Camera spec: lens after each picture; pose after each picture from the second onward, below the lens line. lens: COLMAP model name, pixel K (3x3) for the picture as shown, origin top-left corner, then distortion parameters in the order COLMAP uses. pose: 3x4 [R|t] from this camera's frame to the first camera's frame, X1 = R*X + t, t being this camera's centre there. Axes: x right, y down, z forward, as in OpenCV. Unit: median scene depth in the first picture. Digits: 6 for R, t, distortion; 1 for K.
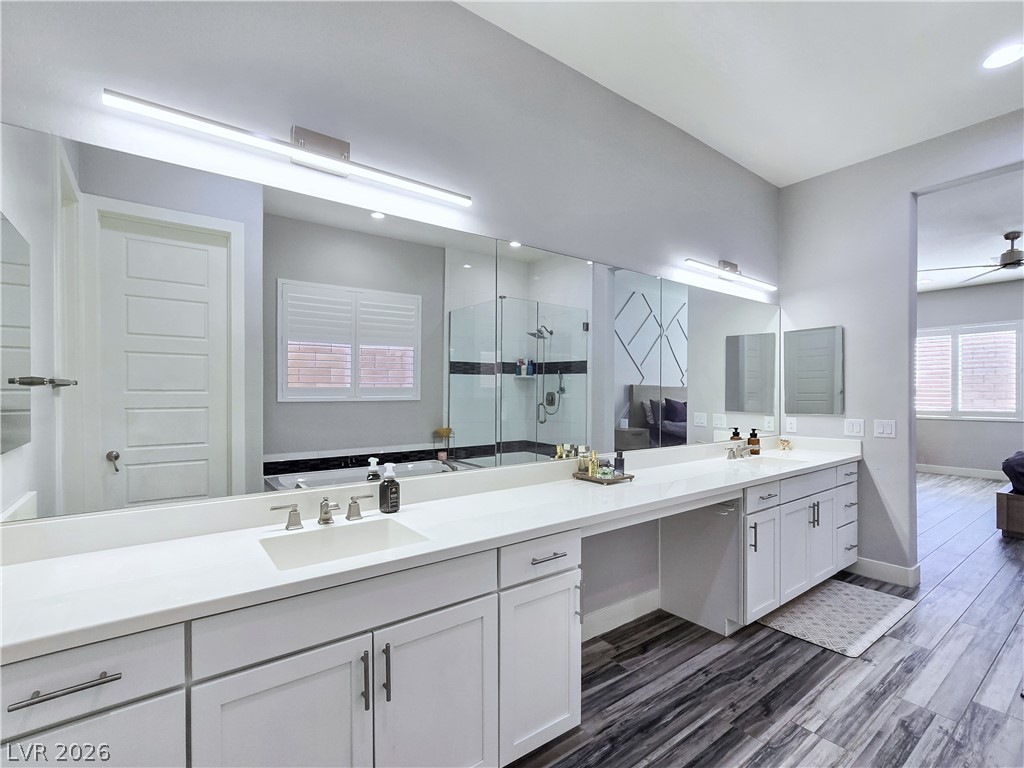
lens RADIAL K [[470.1, 0, 510.6], [0, 470.1, 390.9], [0, 0, 1]] dist [-0.000538, 0.001076]
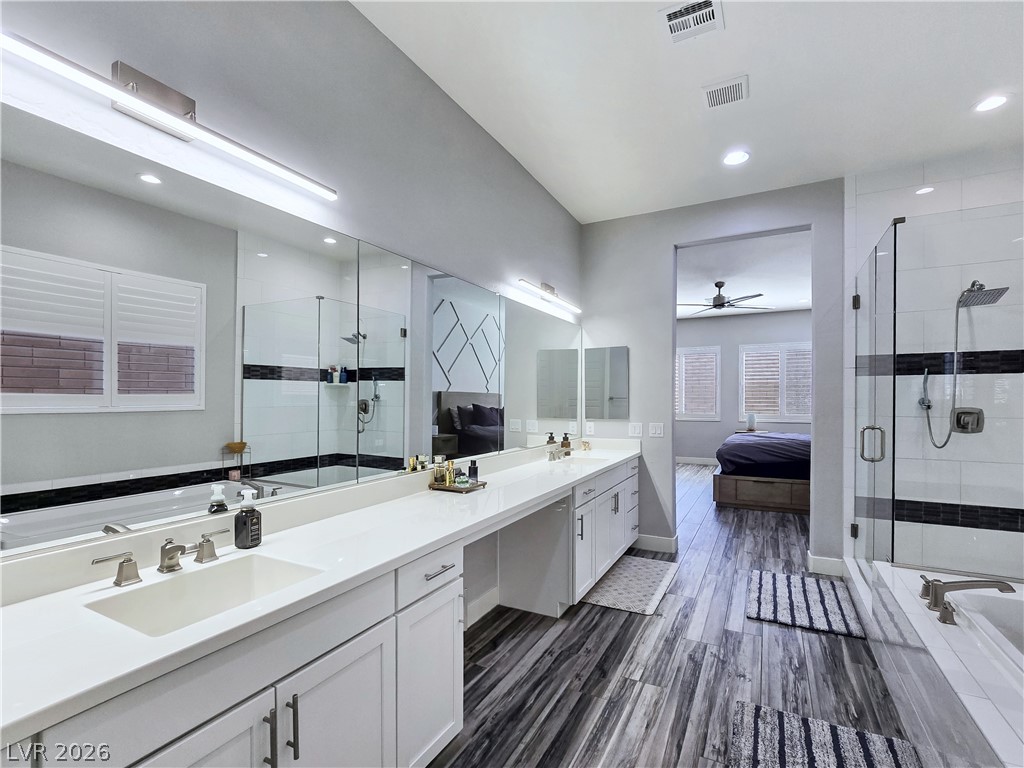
lens RADIAL K [[478.2, 0, 511.3], [0, 478.2, 398.1], [0, 0, 1]] dist [-0.001859, -0.000622]
pose [[0.905834, 0.000559, 0.423632, -0.130572], [-0.002422, 0.999990, 0.003859, -0.011594], [-0.423625, -0.004521, 0.905826, 0.008427]]
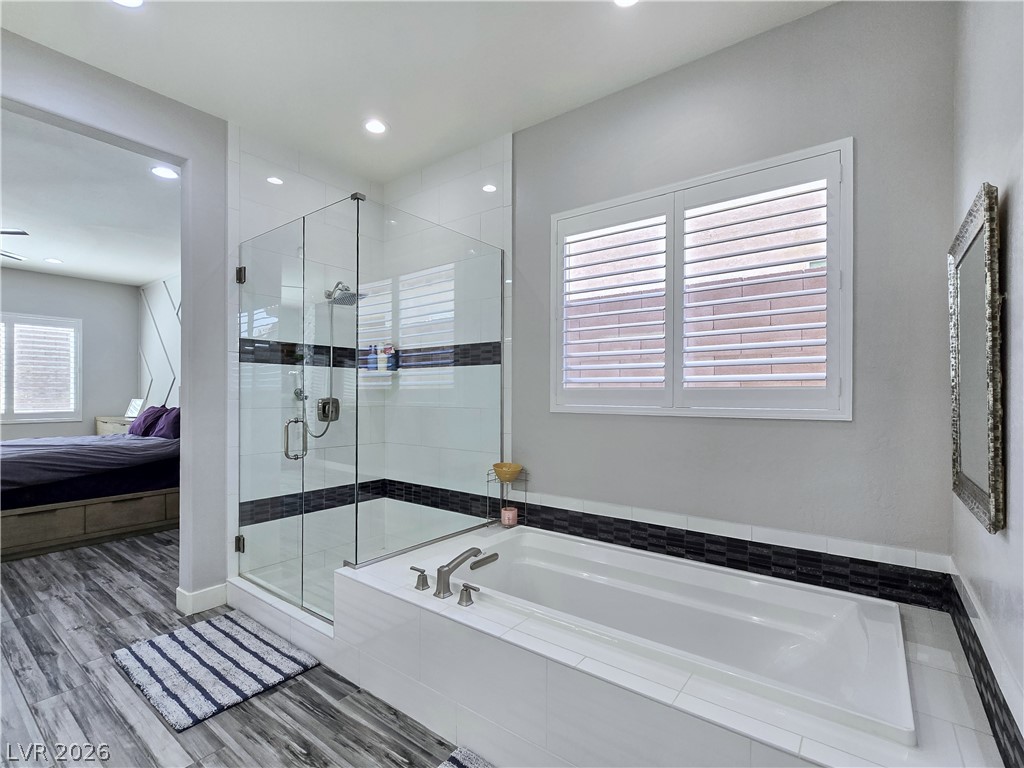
lens RADIAL K [[478.2, 0, 511.3], [0, 478.2, 398.1], [0, 0, 1]] dist [-0.001859, -0.000622]
pose [[-0.273462, -0.005049, 0.961870, 0.043898], [-0.011591, 0.999931, 0.001953, 0.006858], [-0.961813, -0.010615, -0.273502, 0.529824]]
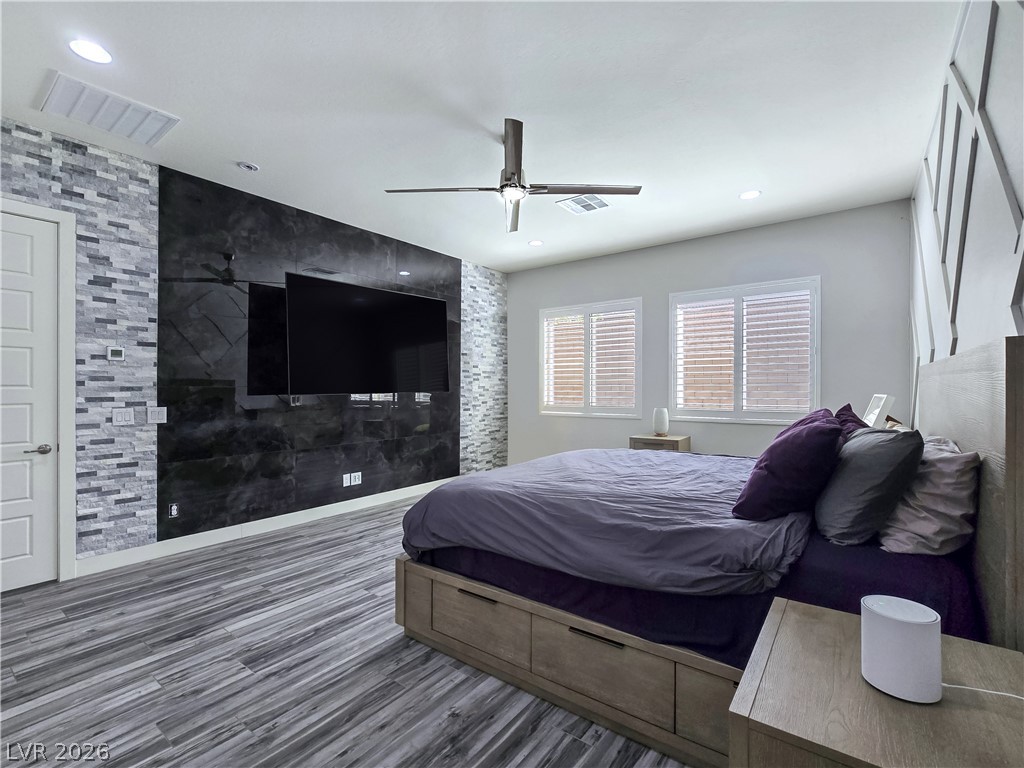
lens RADIAL K [[470.1, 0, 510.6], [0, 470.1, 390.9], [0, 0, 1]] dist [-0.000538, 0.001076]
pose [[0.960726, -0.003878, 0.277472, 1.755571], [0.000072, 0.999906, 0.013723, 0.011834], [-0.277499, -0.013164, 0.960636, 0.742133]]
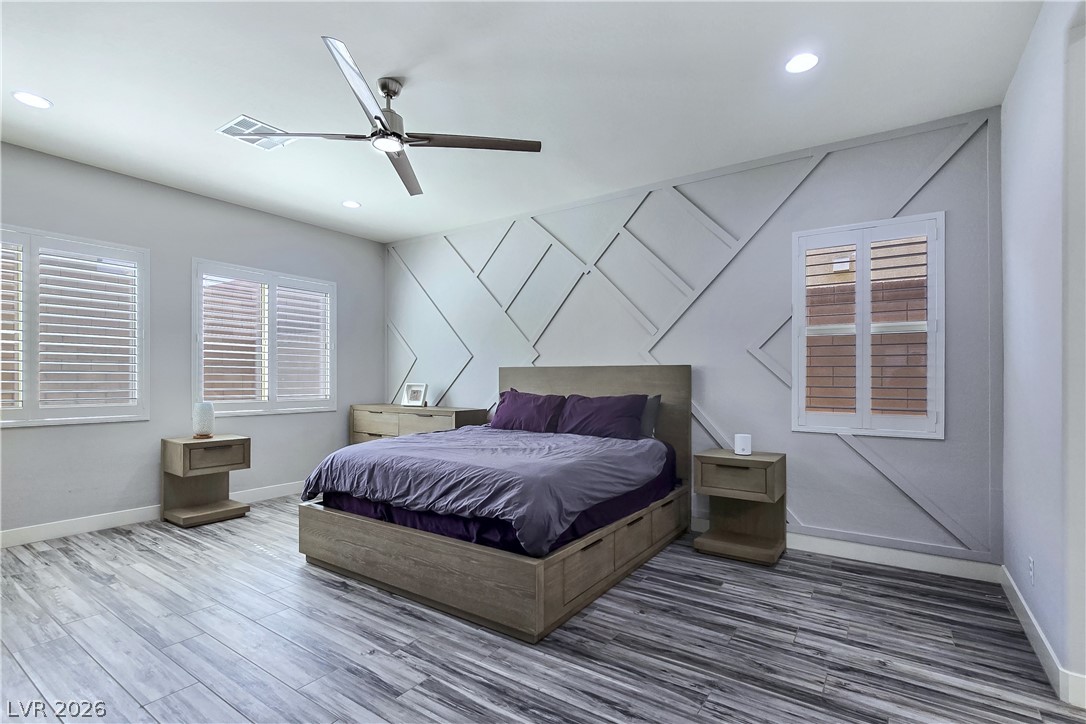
lens RADIAL K [[510.7, 0, 542.9], [0, 510.7, 381.1], [0, 0, 1]] dist [-0.000753, -0.000181]
pose [[-0.317342, -0.000347, 0.948311, 0.881886], [-0.013379, 0.999902, -0.004111, 0.035678], [-0.948217, -0.013992, -0.317315, 2.042771]]
